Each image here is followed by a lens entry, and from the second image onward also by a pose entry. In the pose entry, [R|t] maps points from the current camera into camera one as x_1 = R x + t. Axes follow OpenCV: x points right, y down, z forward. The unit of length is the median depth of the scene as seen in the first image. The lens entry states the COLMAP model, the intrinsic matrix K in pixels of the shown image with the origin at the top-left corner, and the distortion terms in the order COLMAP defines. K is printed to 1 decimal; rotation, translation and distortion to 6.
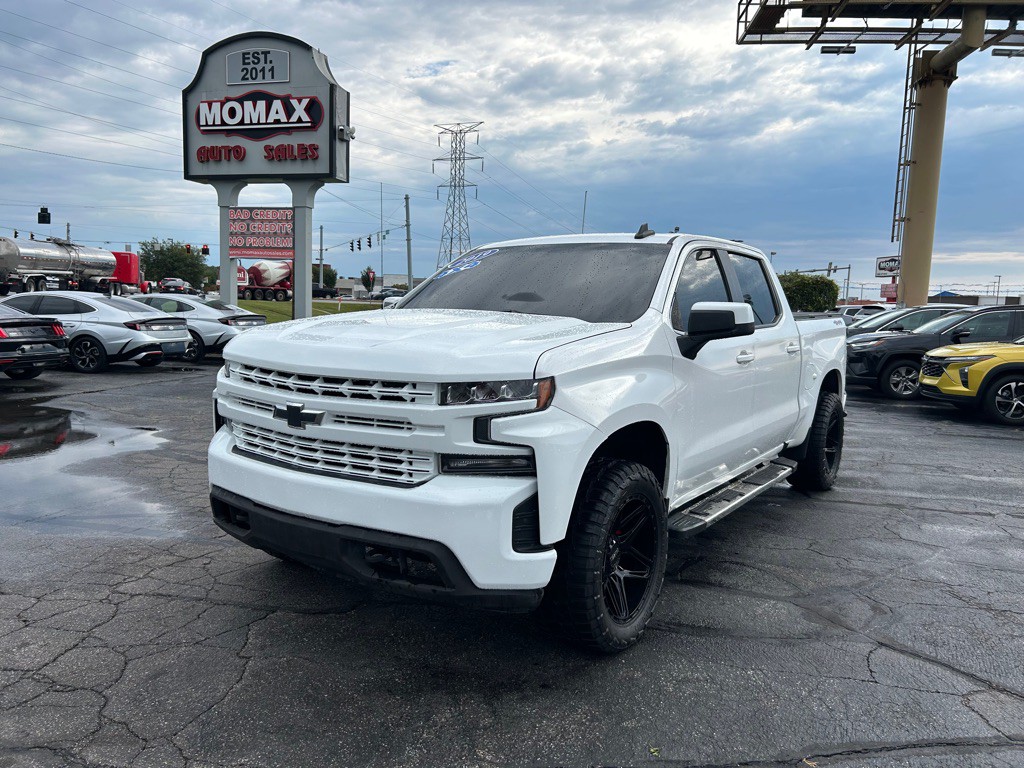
lens RADIAL K [[779.0, 0, 510.4], [0, 779.0, 381.4], [0, 0, 1]] dist [0.044859, -0.039262]
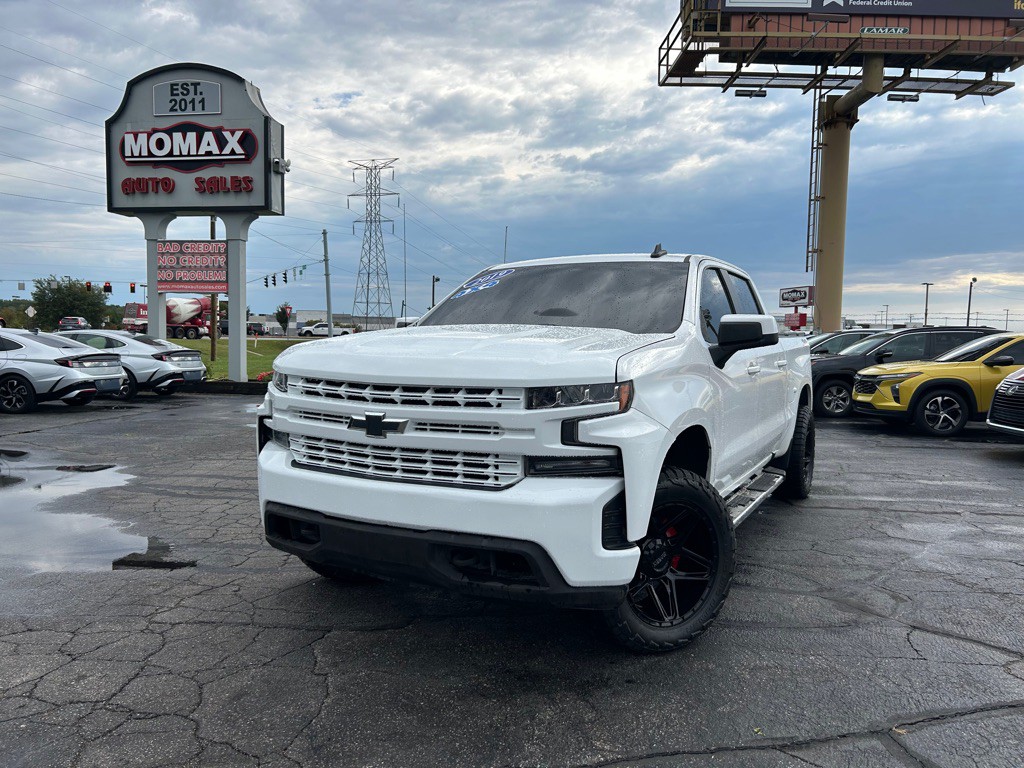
lens RADIAL K [[778.4, 0, 519.4], [0, 778.4, 378.6], [0, 0, 1]] dist [0.055401, -0.052678]
pose [[0.993527, -0.022793, 0.111283, -0.027839], [0.027970, 0.998587, -0.045179, 0.004744], [-0.110096, 0.047999, 0.992761, -0.003447]]
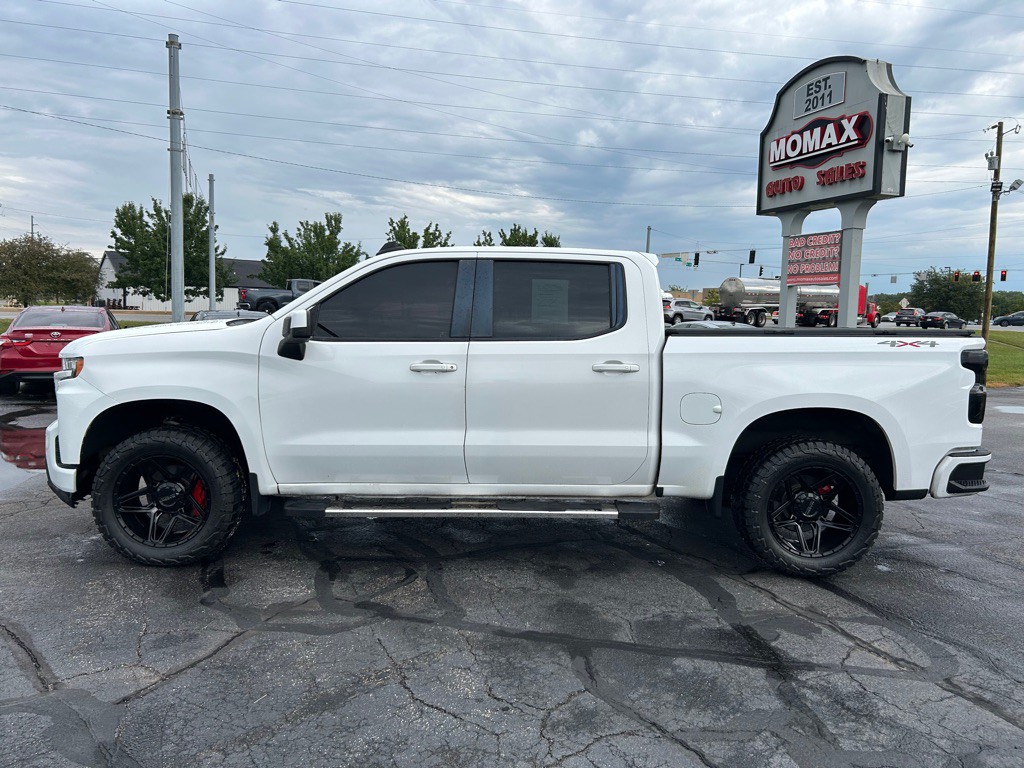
lens RADIAL K [[772.8, 0, 507.3], [0, 772.8, 378.5], [0, 0, 1]] dist [0.043427, -0.047925]
pose [[0.571195, 0.051375, -0.819205, 0.290857], [-0.086924, 0.996213, 0.001868, -0.006314], [0.816199, 0.070142, 0.573498, 0.130840]]
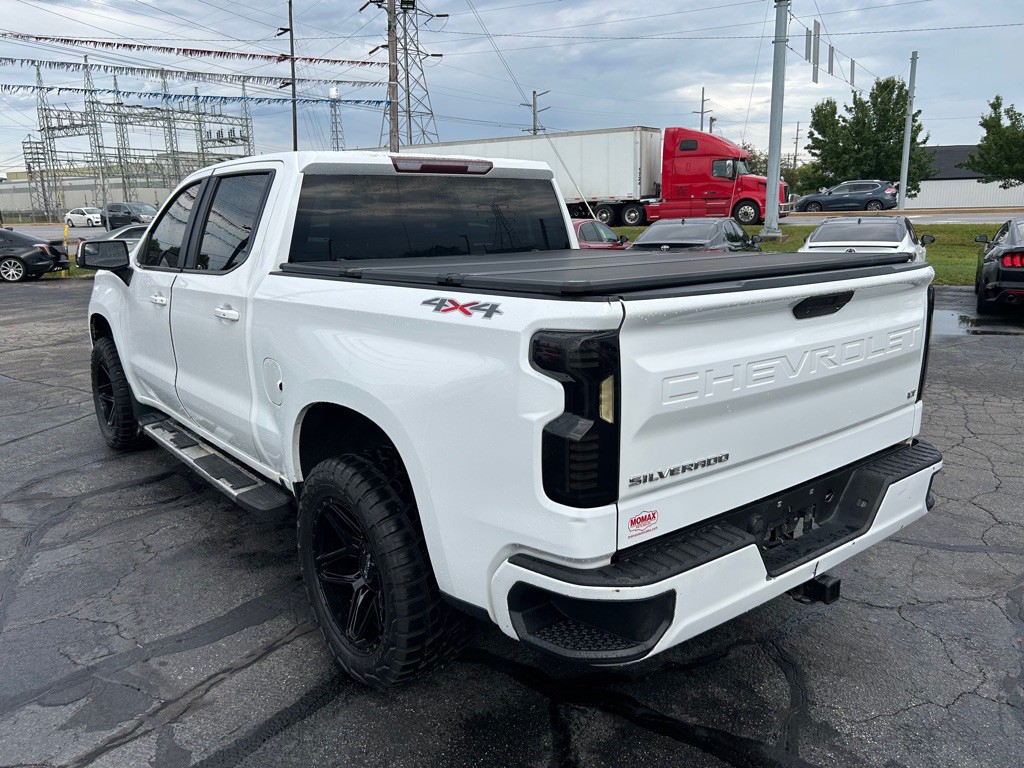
lens RADIAL K [[772.8, 0, 507.3], [0, 772.8, 378.5], [0, 0, 1]] dist [0.043427, -0.047925]
pose [[-0.301404, 0.178439, -0.936651, 0.269787], [-0.085084, 0.973381, 0.212816, -0.043653], [0.949693, 0.143838, -0.278198, 0.422658]]
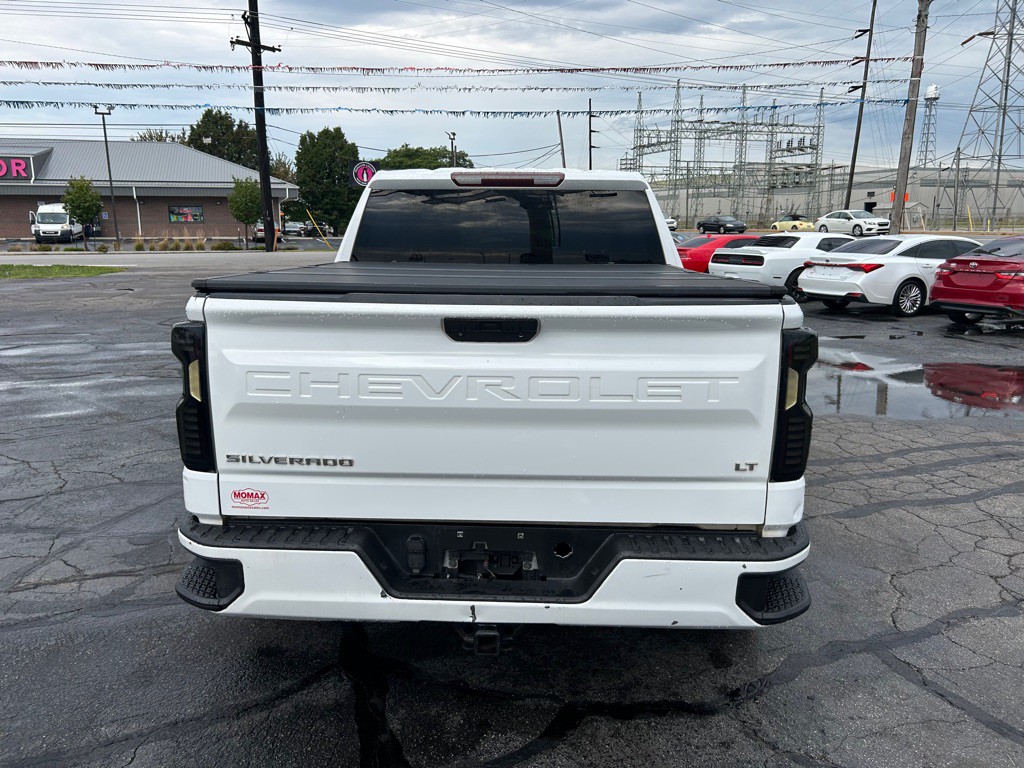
lens RADIAL K [[772.8, 0, 507.3], [0, 772.8, 378.5], [0, 0, 1]] dist [0.043427, -0.047925]
pose [[-0.842259, 0.075208, -0.533802, 0.193175], [-0.079128, 0.962246, 0.260424, -0.056187], [0.533235, 0.261583, -0.804509, 0.532179]]
